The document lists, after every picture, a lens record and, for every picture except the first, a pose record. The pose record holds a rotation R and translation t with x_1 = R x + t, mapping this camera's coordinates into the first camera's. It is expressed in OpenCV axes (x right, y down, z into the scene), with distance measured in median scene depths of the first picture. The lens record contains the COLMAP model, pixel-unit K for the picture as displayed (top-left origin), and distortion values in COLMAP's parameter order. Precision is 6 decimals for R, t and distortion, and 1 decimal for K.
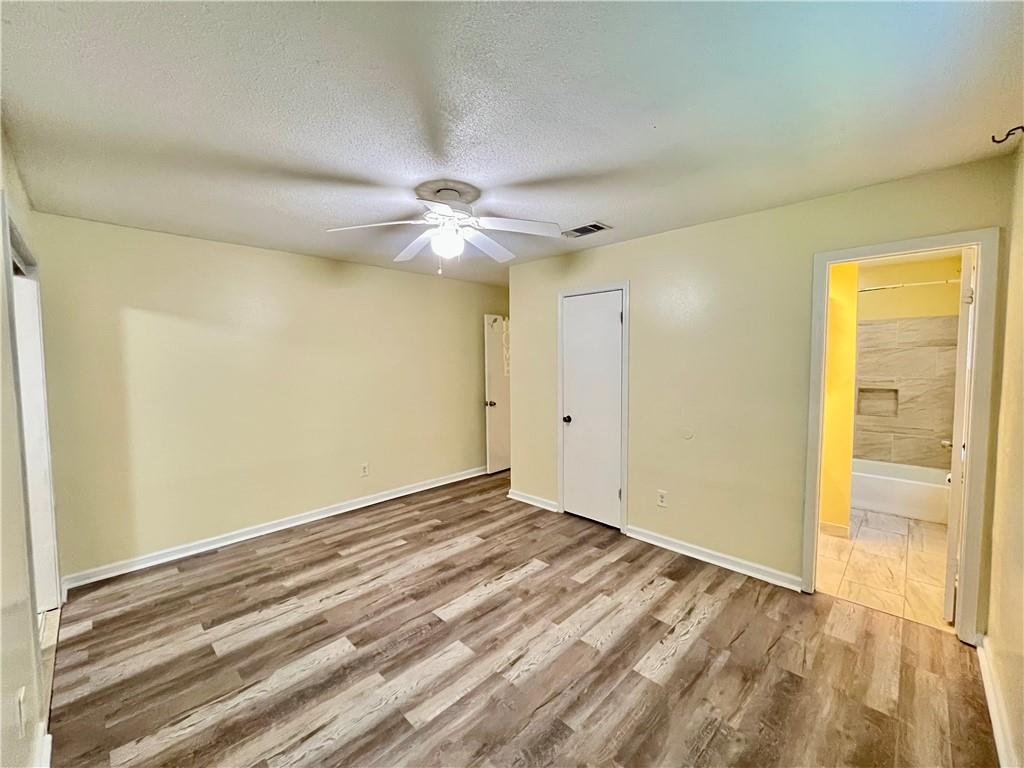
lens RADIAL K [[414.4, 0, 508.6], [0, 414.4, 383.0], [0, 0, 1]] dist [-0.000881, -0.000131]
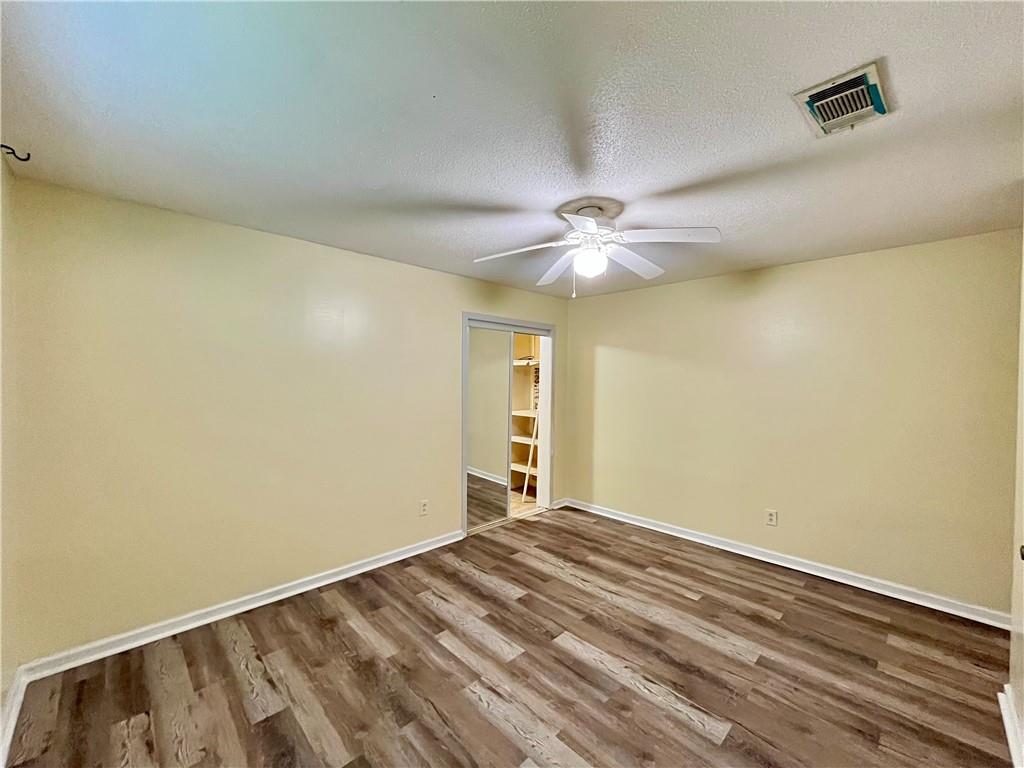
lens RADIAL K [[414.4, 0, 504.8], [0, 414.4, 380.3], [0, 0, 1]] dist [-0.000881, -0.000131]
pose [[-0.026393, 0.017169, -0.999504, 0.766260], [-0.066286, 0.997622, 0.018887, -0.061764], [0.997452, 0.066751, -0.025192, 0.783590]]
